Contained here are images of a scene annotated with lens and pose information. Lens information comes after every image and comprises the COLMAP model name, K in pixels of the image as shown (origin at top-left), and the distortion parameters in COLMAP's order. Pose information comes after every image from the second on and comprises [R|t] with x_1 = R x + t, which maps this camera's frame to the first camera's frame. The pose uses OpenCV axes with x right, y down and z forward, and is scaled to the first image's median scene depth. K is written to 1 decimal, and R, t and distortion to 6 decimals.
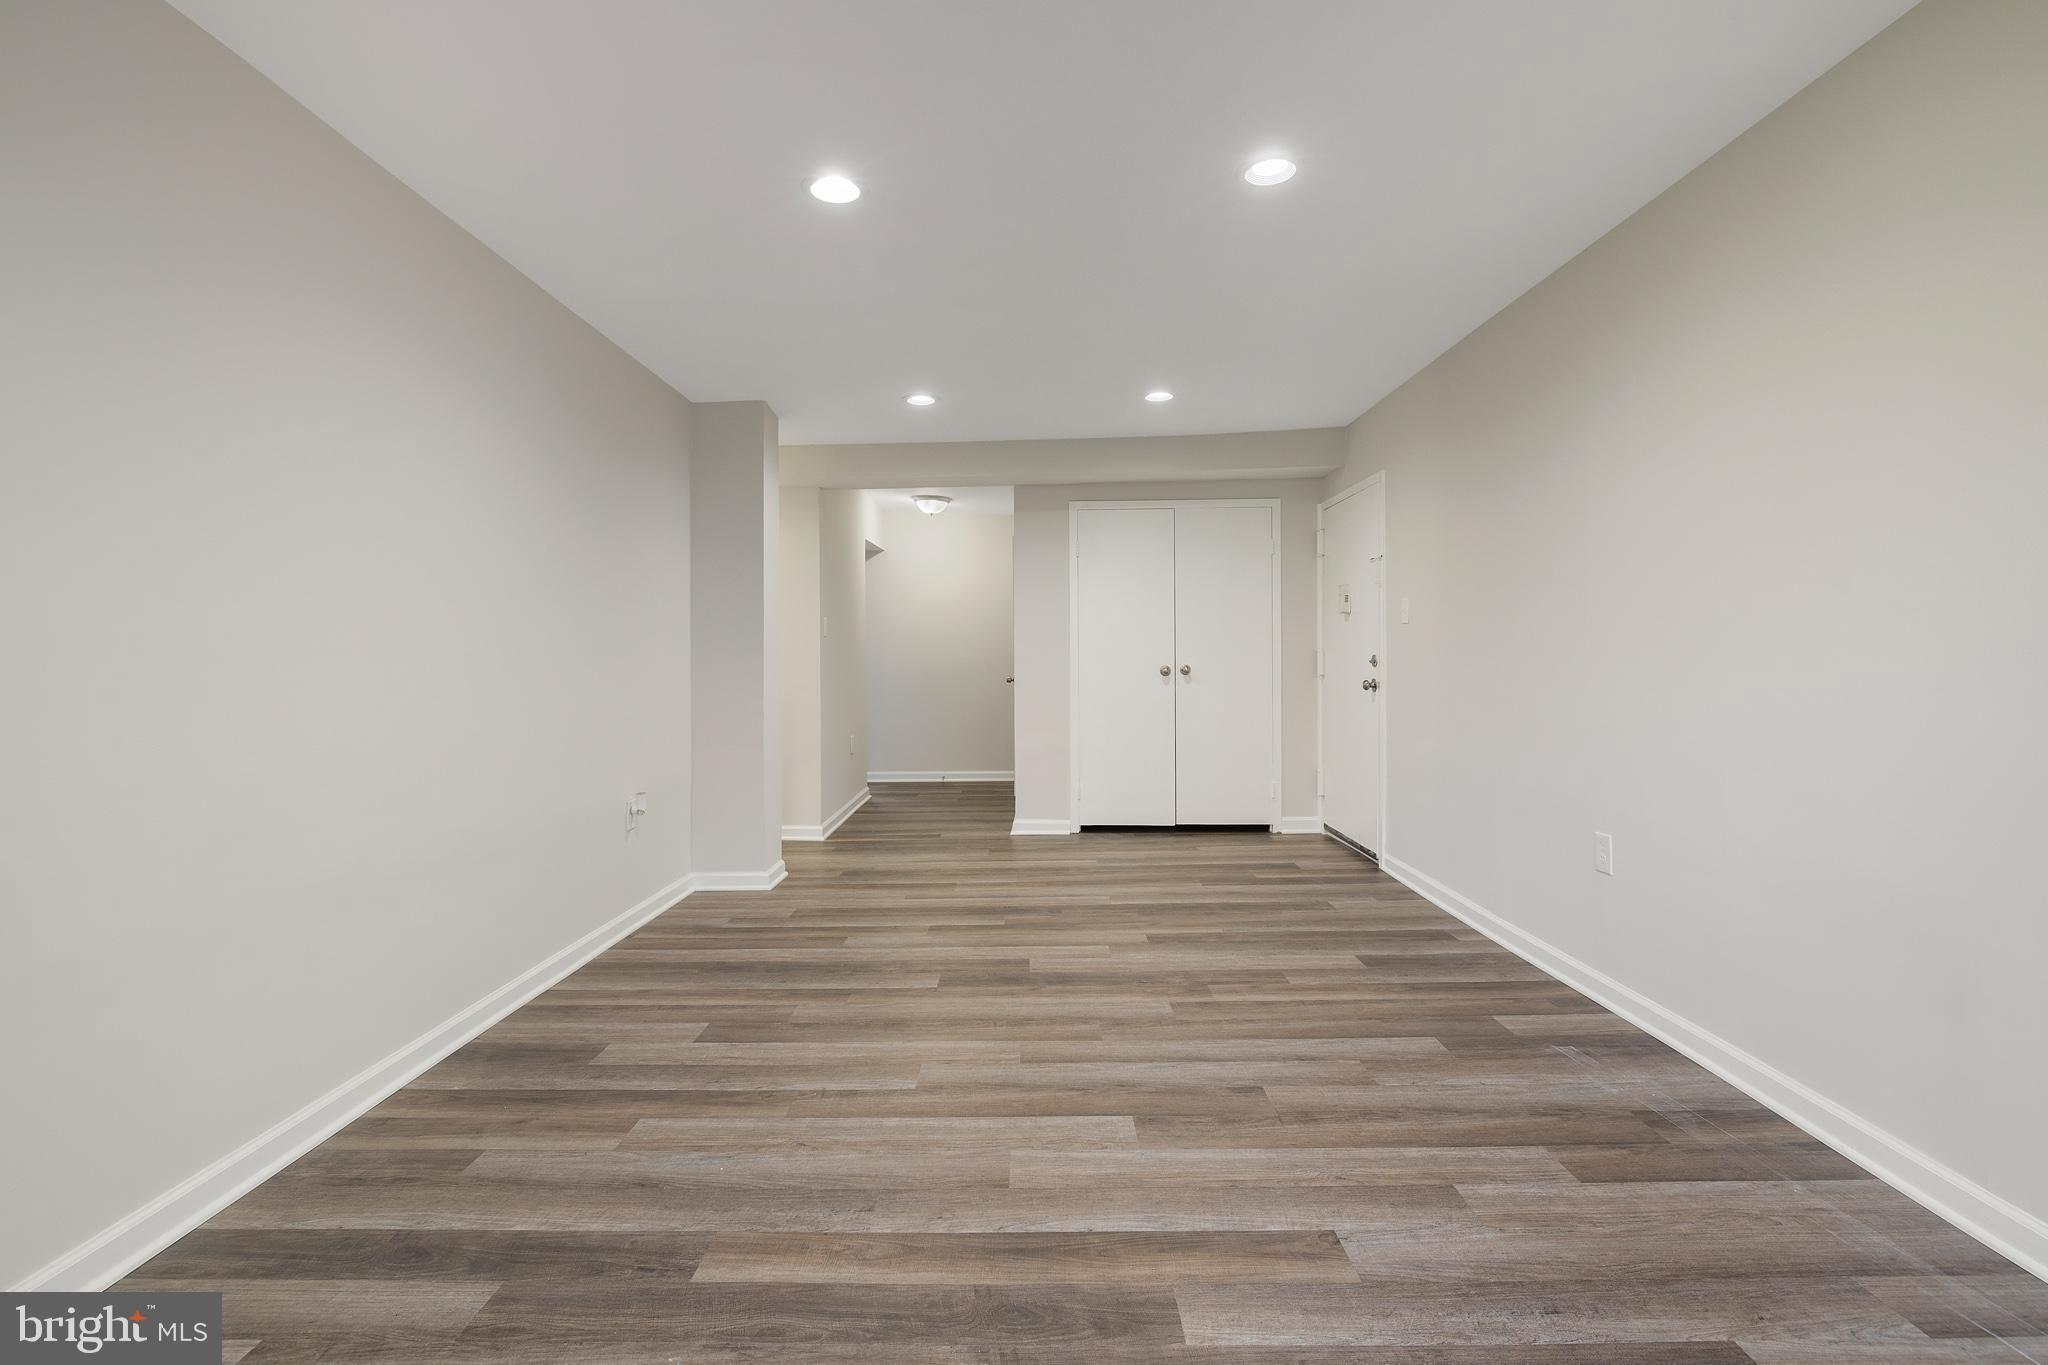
lens RADIAL K [[904.8, 0, 1032.7], [0, 904.8, 695.7], [0, 0, 1]] dist [-0.011702, 0.003144]
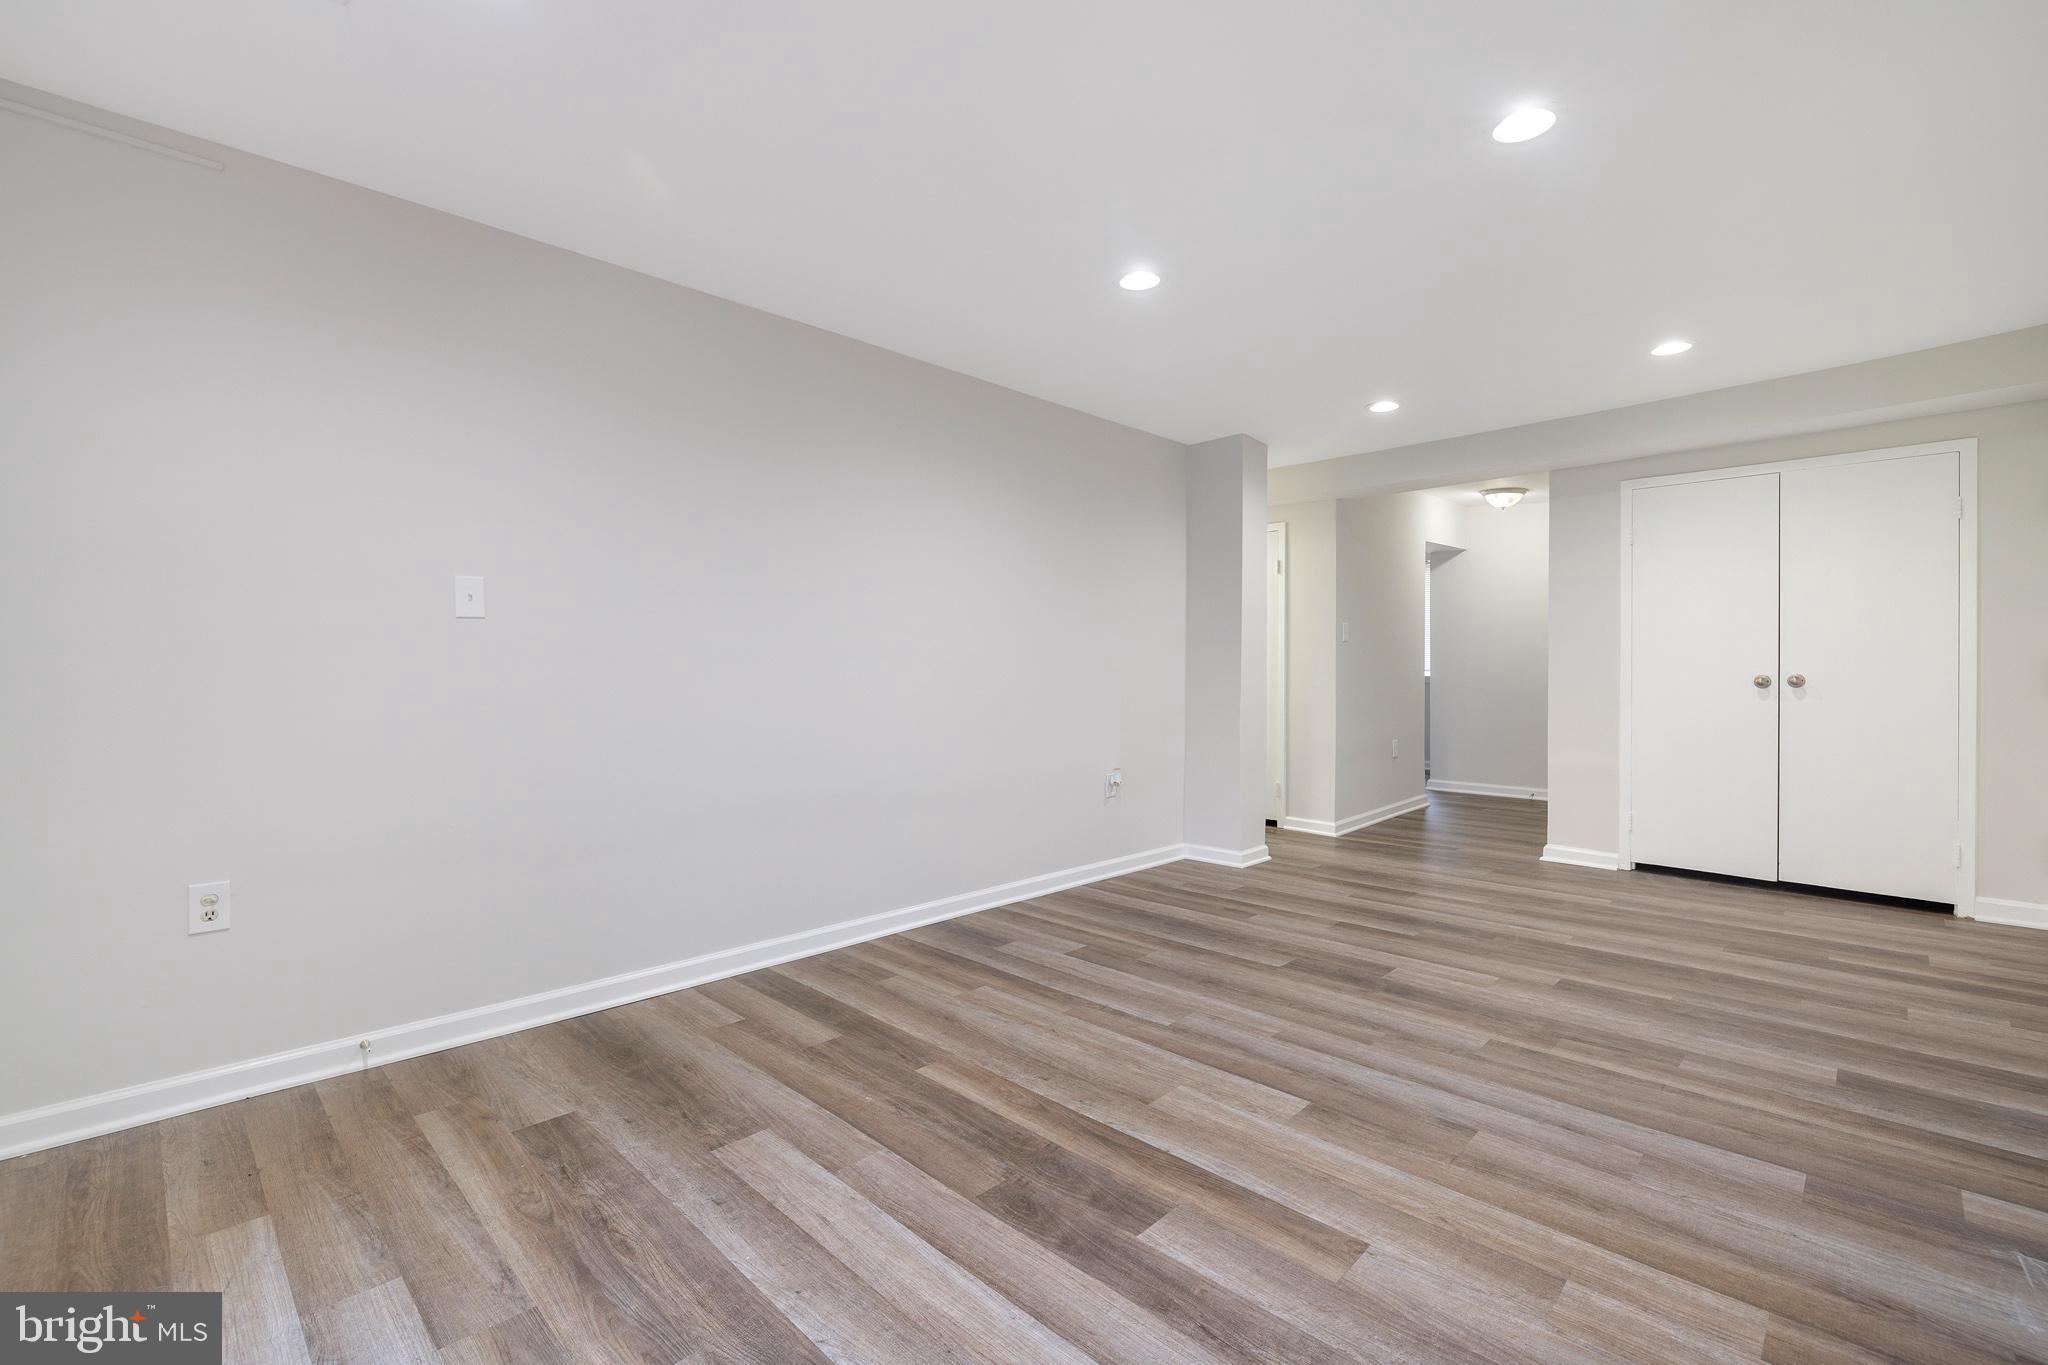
lens RADIAL K [[904.8, 0, 1031.7], [0, 904.8, 667.7], [0, 0, 1]] dist [-0.011702, 0.003144]
pose [[0.721447, 0.010736, -0.692387, 0.444915], [-0.034740, 0.999182, -0.020705, -0.000846], [0.691598, 0.038991, 0.721229, 0.007865]]
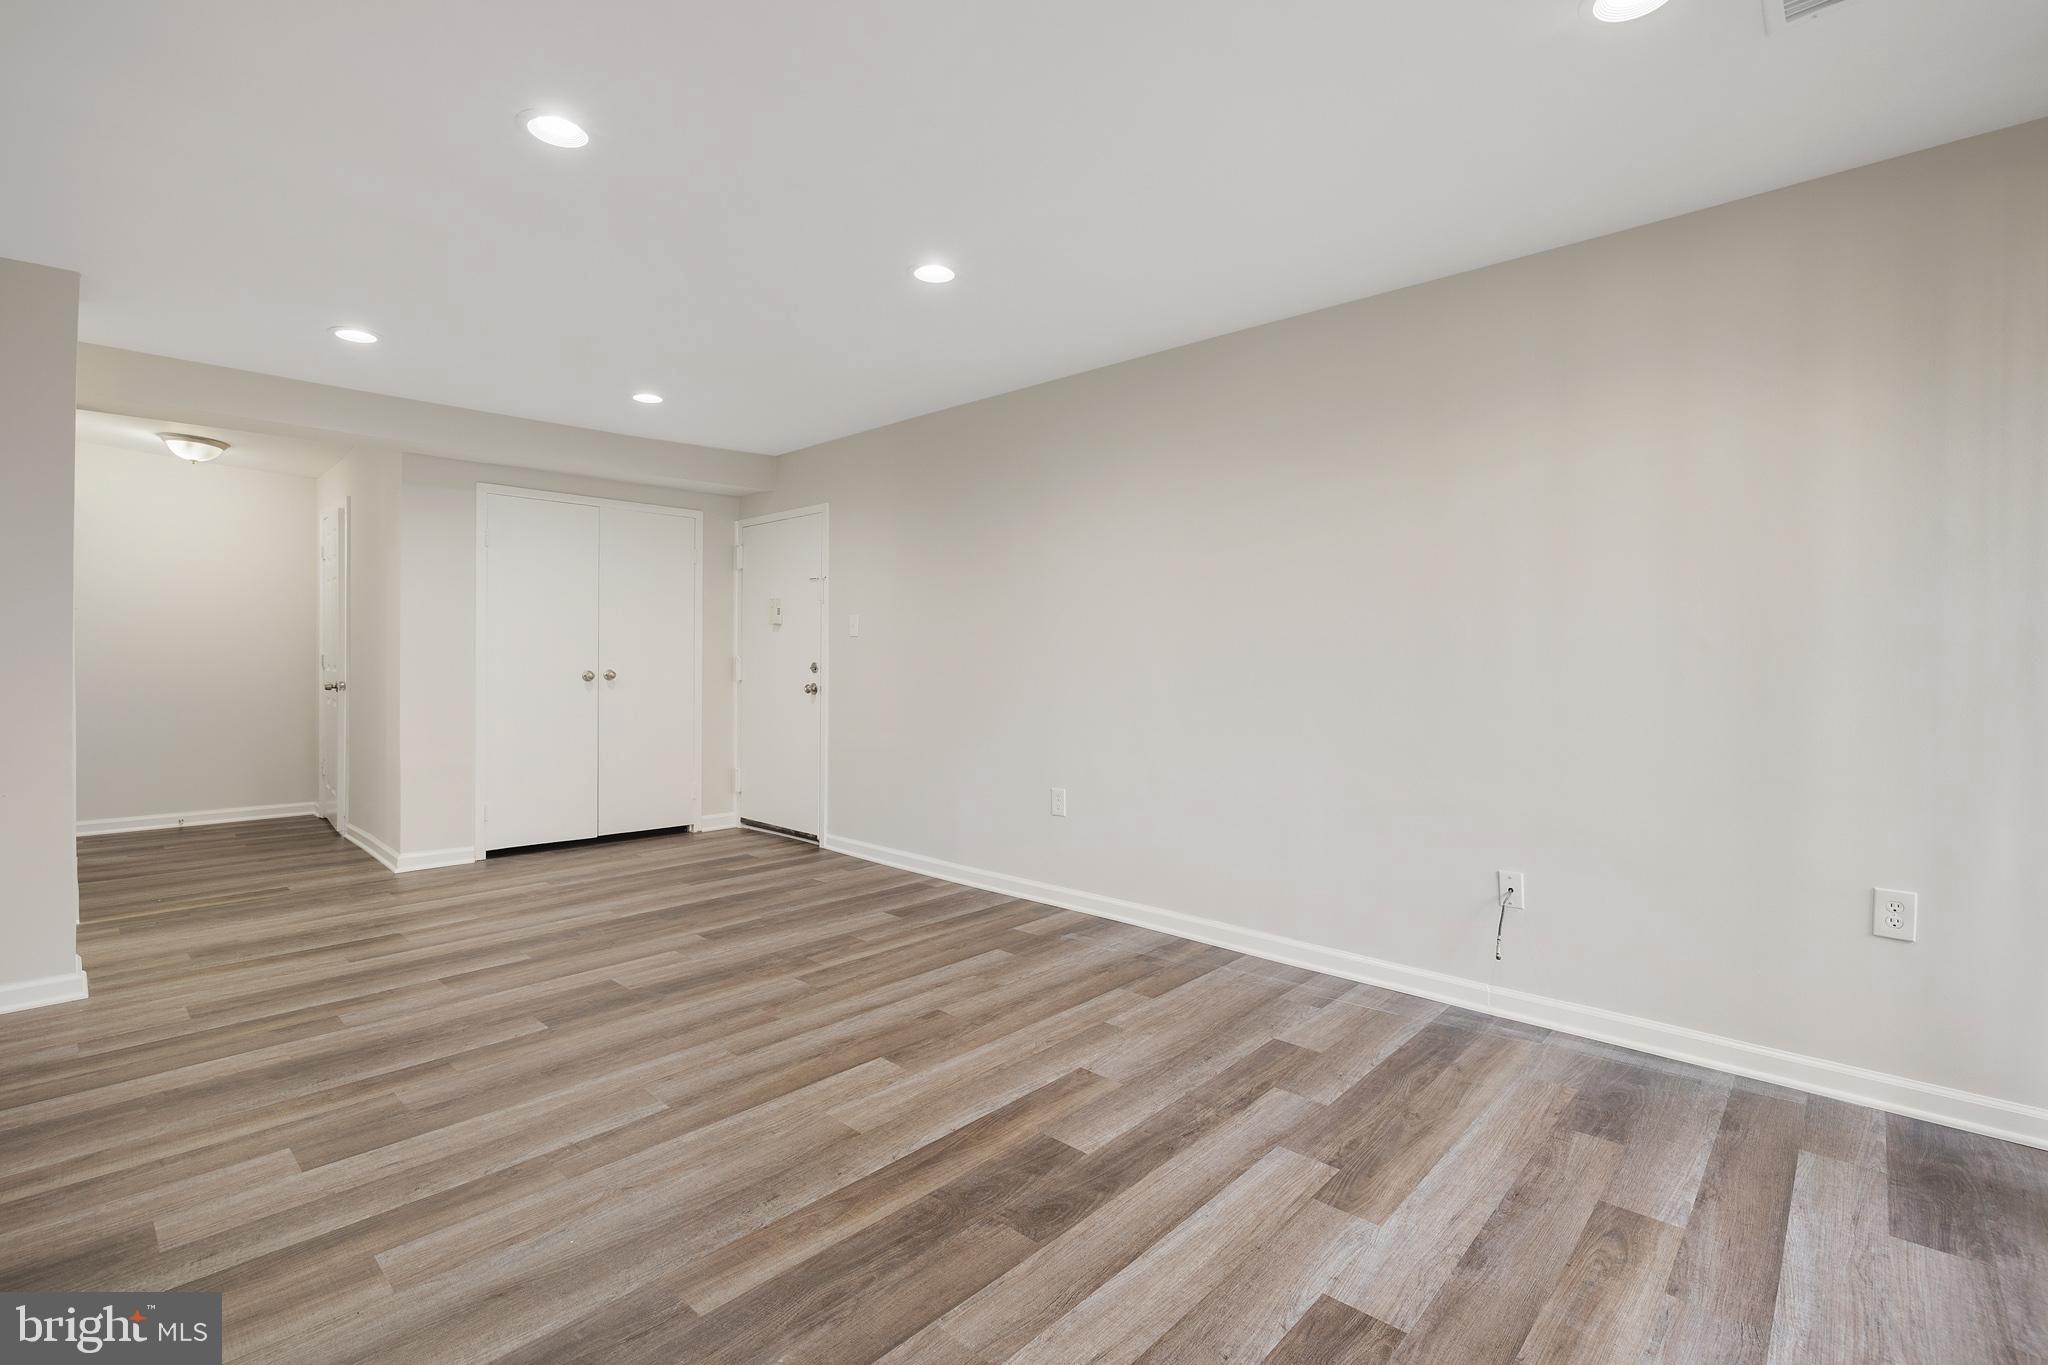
lens RADIAL K [[904.8, 0, 1010.7], [0, 904.8, 675.1], [0, 0, 1]] dist [-0.011702, 0.003144]
pose [[0.683002, 0.003612, 0.730408, -0.469680], [0.018267, 0.999591, -0.022024, 0.002953], [-0.730188, 0.028385, 0.682656, 0.054778]]
